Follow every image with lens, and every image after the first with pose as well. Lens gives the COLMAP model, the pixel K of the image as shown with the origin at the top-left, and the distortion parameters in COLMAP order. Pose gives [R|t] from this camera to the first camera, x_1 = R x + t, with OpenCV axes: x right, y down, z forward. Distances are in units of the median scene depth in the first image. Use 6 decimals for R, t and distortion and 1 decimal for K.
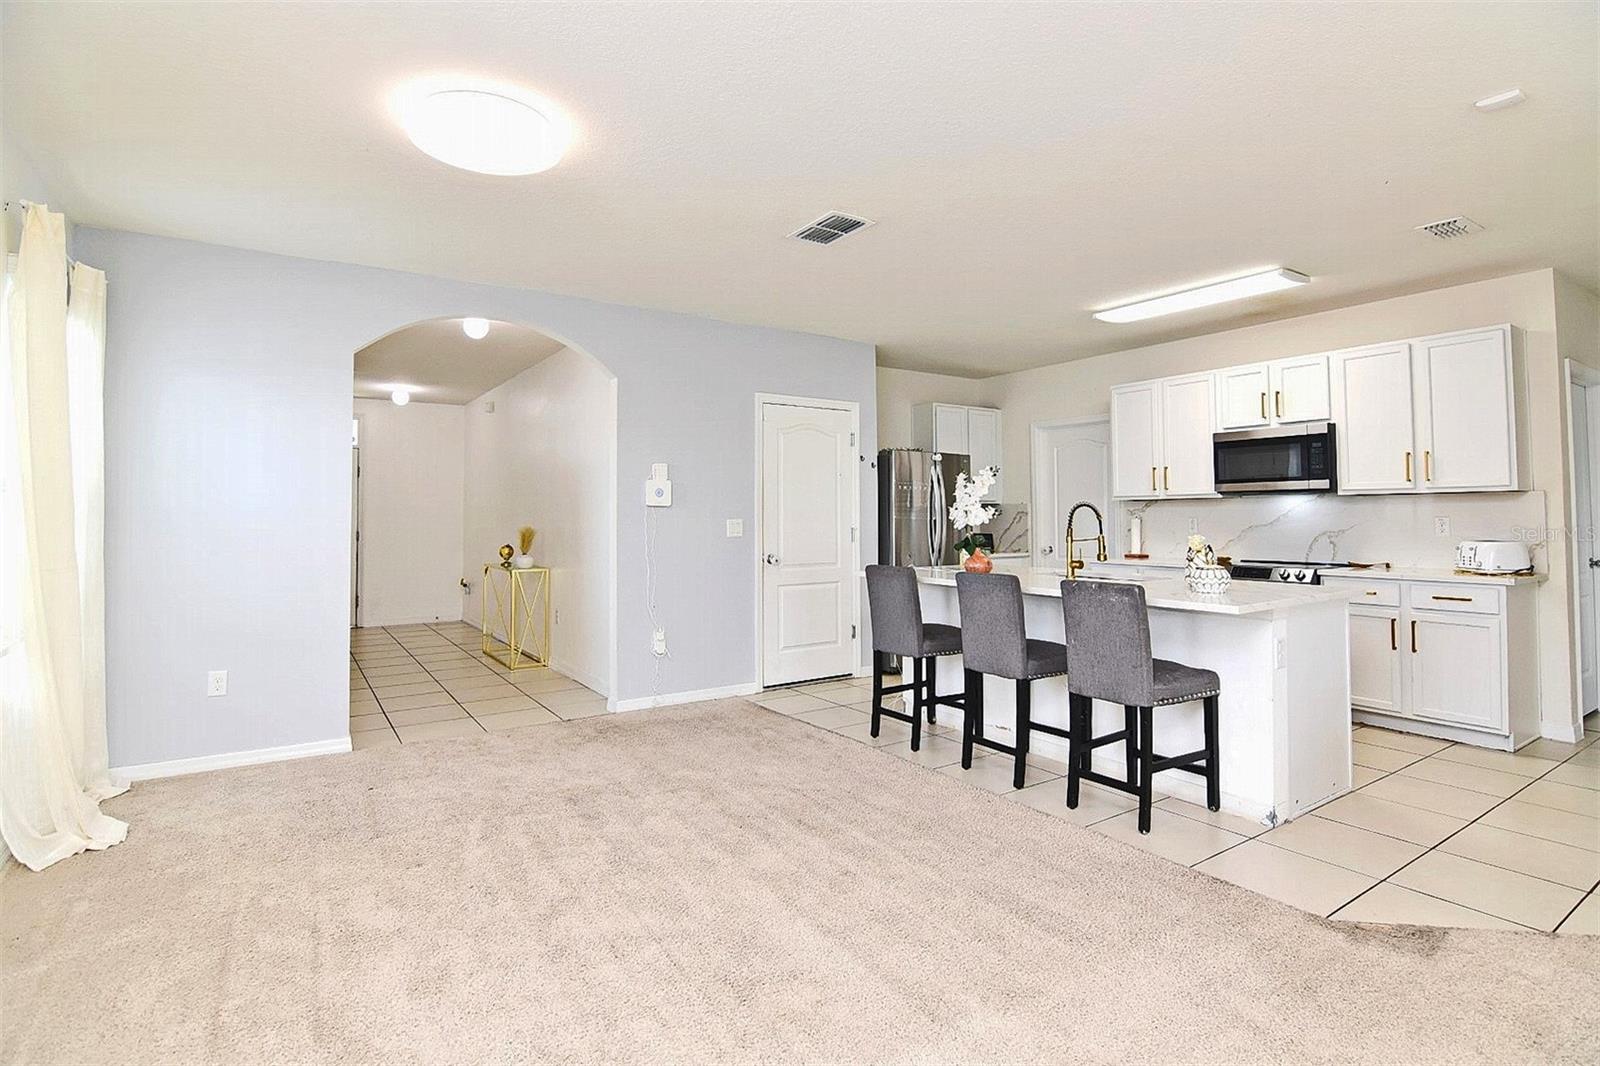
lens RADIAL K [[800.8, 0, 821.4], [0, 800.8, 487.8], [0, 0, 1]] dist [-0.033115, 0.003568]
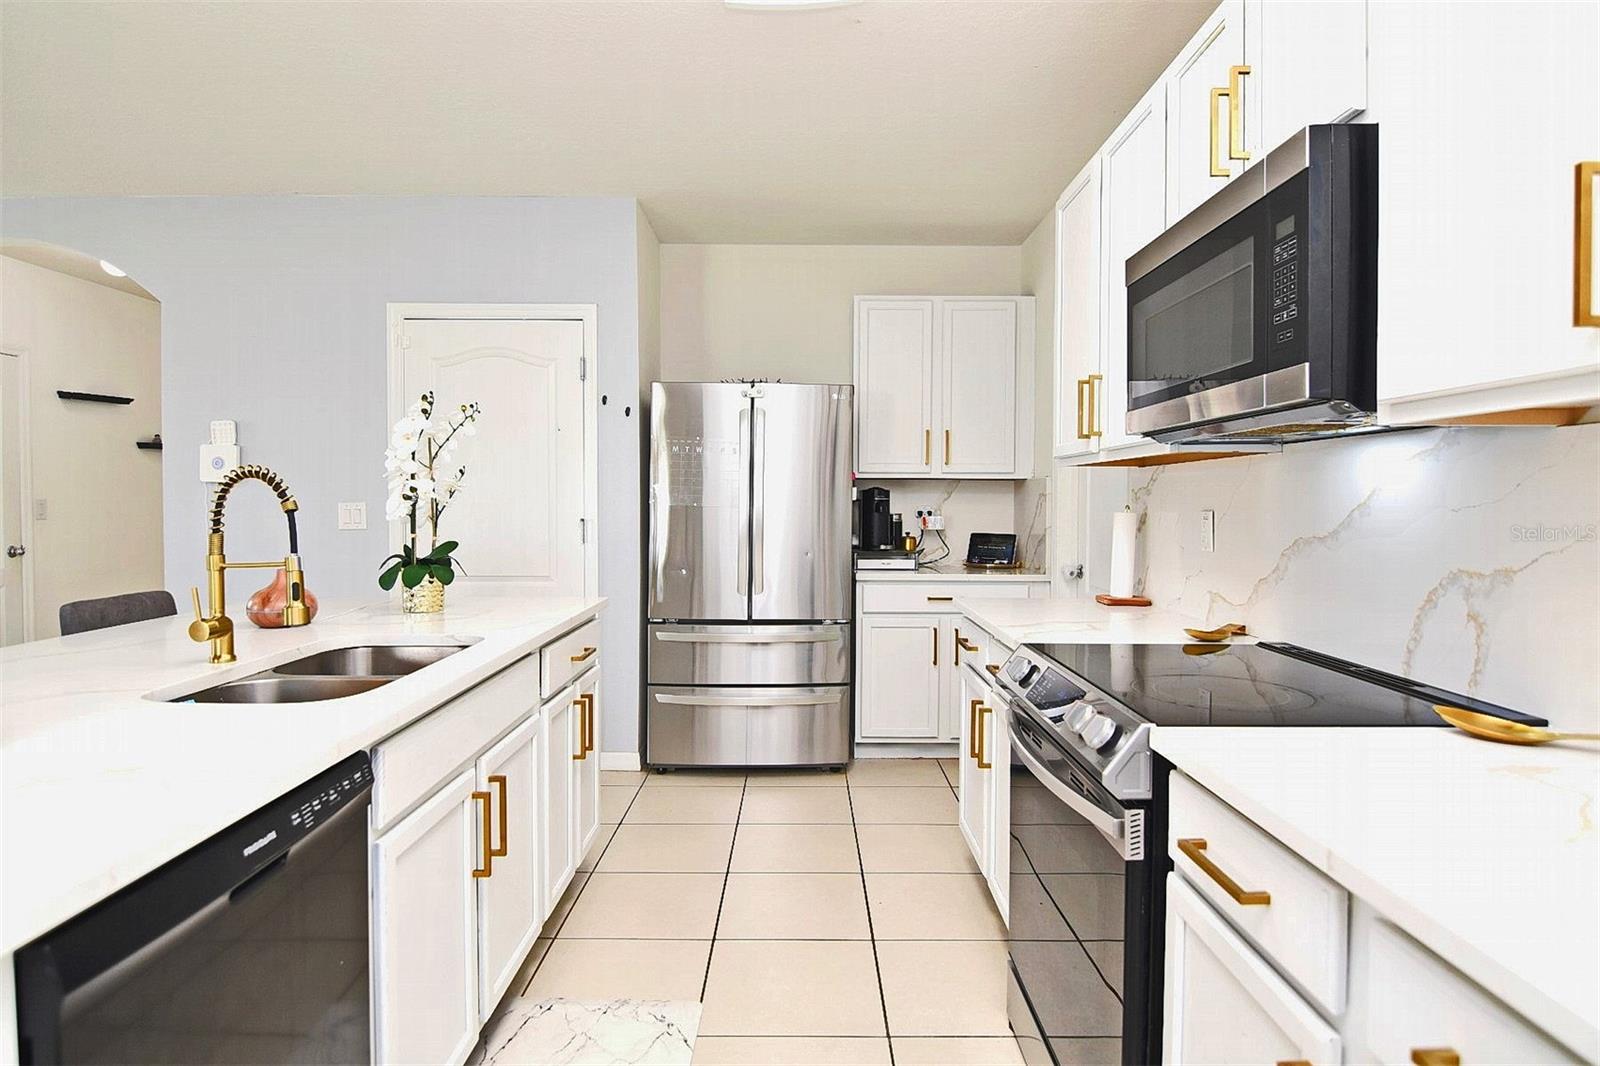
lens RADIAL K [[879.1, 0, 804.5], [0, 879.1, 524.3], [0, 0, 1]] dist [-0.009698, -0.008200]
pose [[0.824627, 0.023523, -0.565187, 0.663967], [0.012734, 0.998110, 0.060119, 0.020690], [0.565533, -0.056773, 0.822769, 0.688487]]
